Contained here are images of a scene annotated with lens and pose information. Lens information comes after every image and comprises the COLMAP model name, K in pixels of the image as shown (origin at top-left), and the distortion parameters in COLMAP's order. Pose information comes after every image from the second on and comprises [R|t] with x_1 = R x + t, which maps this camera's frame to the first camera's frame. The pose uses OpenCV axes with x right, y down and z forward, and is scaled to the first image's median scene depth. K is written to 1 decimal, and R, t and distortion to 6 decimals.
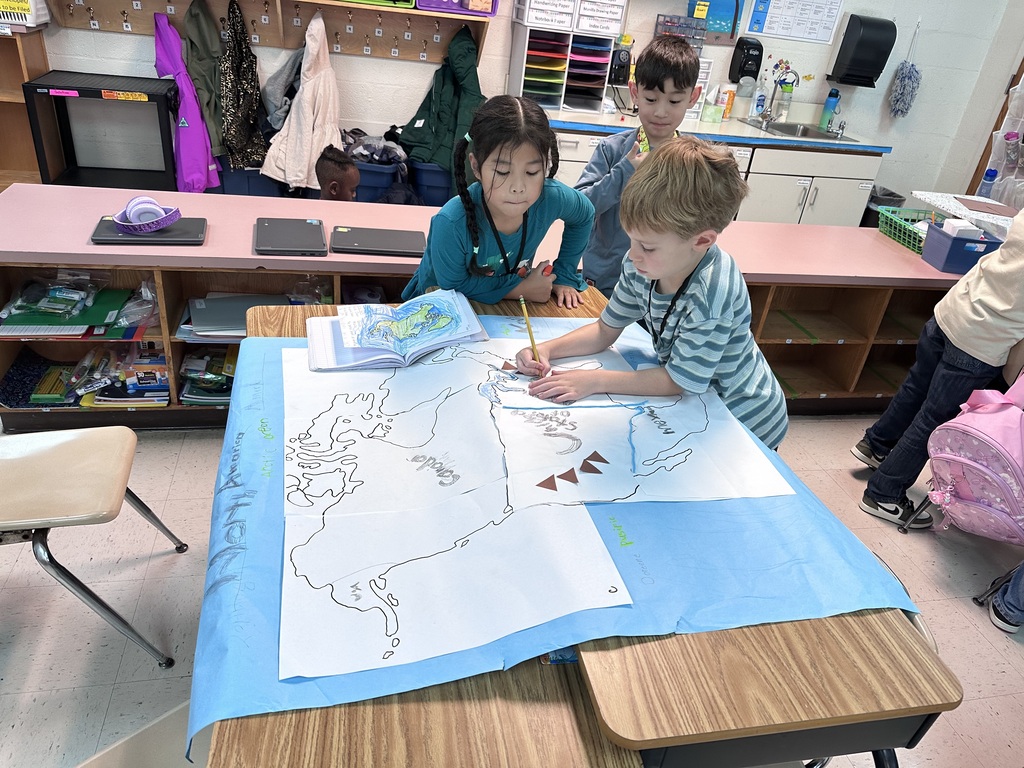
lens RADIAL K [[731.2, 0, 512.0], [0, 731.2, 384.0], [0, 0, 1]] dist [0.001395, -0.006068]
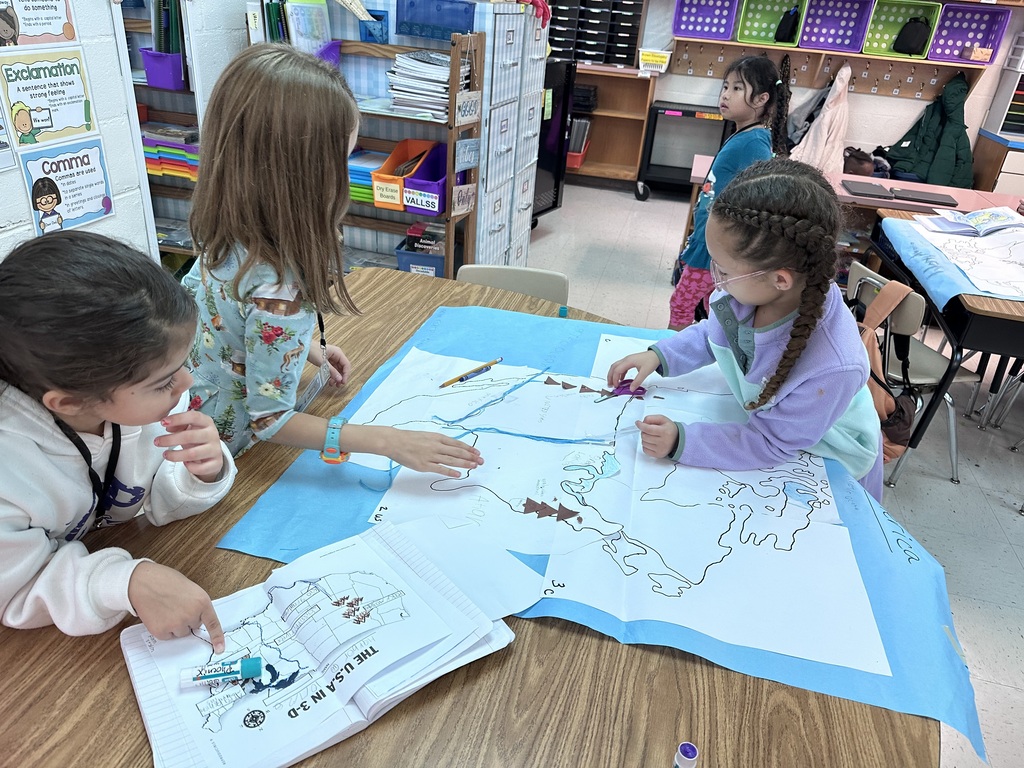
lens RADIAL K [[731.2, 0, 512.0], [0, 731.2, 384.0], [0, 0, 1]] dist [0.001395, -0.006068]
pose [[0.892714, 0.172060, -0.416482, -0.137172], [-0.196920, 0.980270, -0.017116, 0.231340], [0.405320, 0.097293, 0.908983, -0.446499]]
